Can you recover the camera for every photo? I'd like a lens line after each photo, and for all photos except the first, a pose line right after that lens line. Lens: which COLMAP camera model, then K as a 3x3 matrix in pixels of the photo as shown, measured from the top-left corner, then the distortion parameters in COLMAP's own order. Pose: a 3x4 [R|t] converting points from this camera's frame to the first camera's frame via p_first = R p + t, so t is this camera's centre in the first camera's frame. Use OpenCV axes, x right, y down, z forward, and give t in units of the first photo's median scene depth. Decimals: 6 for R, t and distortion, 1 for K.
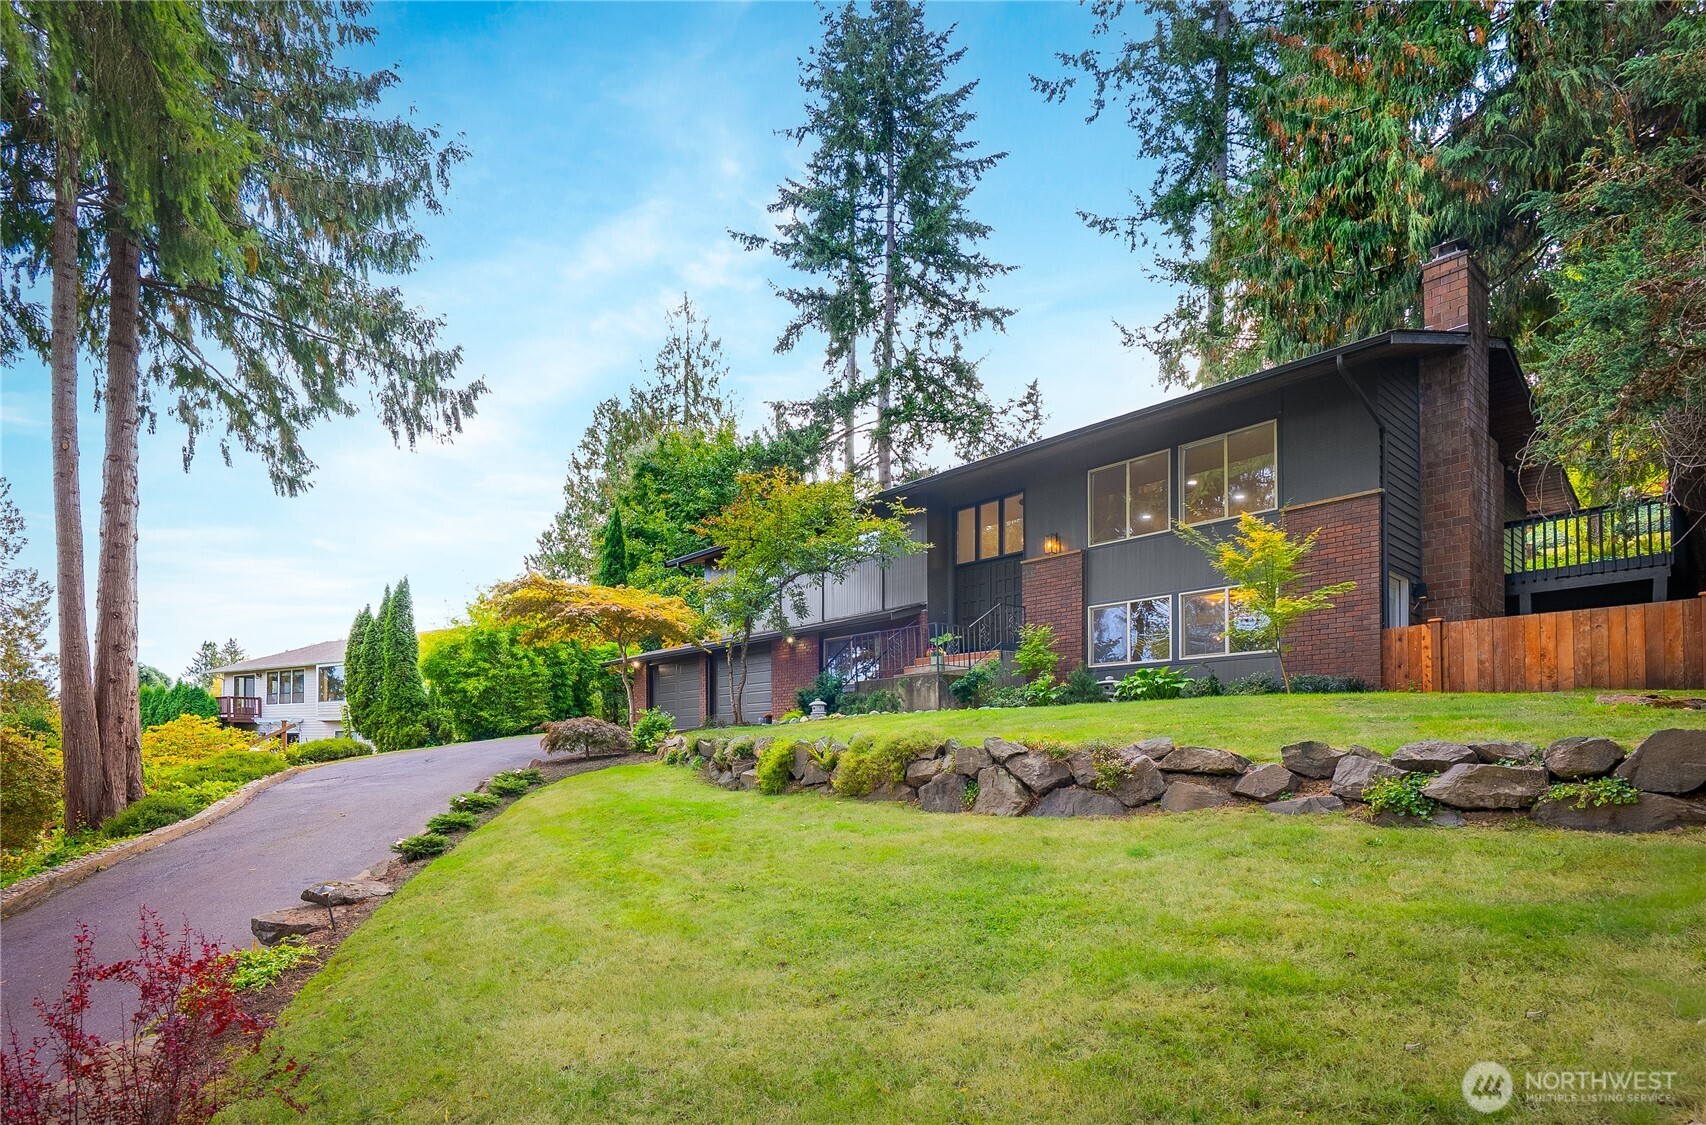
lens RADIAL K [[777.2, 0, 853.1], [0, 777.2, 561.8], [0, 0, 1]] dist [-0.006309, 0.003461]
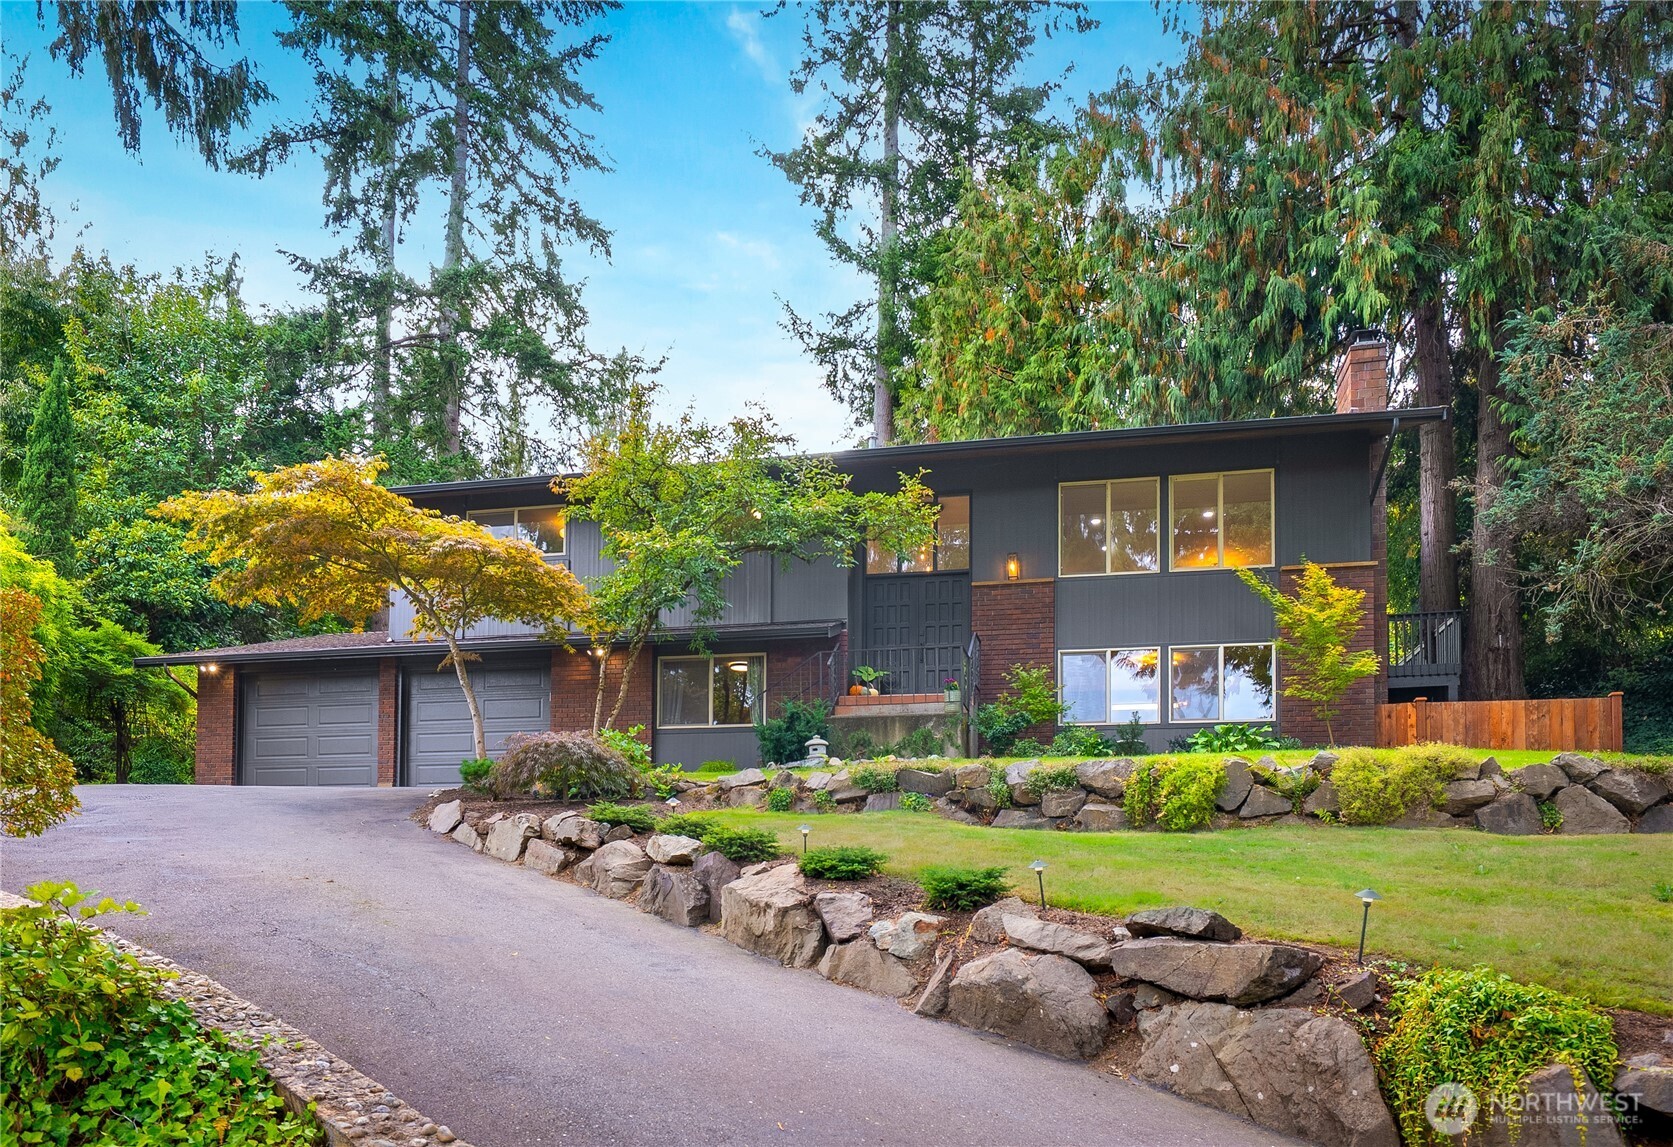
lens RADIAL K [[1138.8, 0, 836.8], [0, 1138.8, 574.6], [0, 0, 1]] dist [0.009433, 0.001344]
pose [[0.816670, 0.154466, 0.556049, -0.539373], [-0.136012, 0.987889, -0.074667, 0.098761], [-0.560848, -0.014651, 0.827789, 0.159211]]
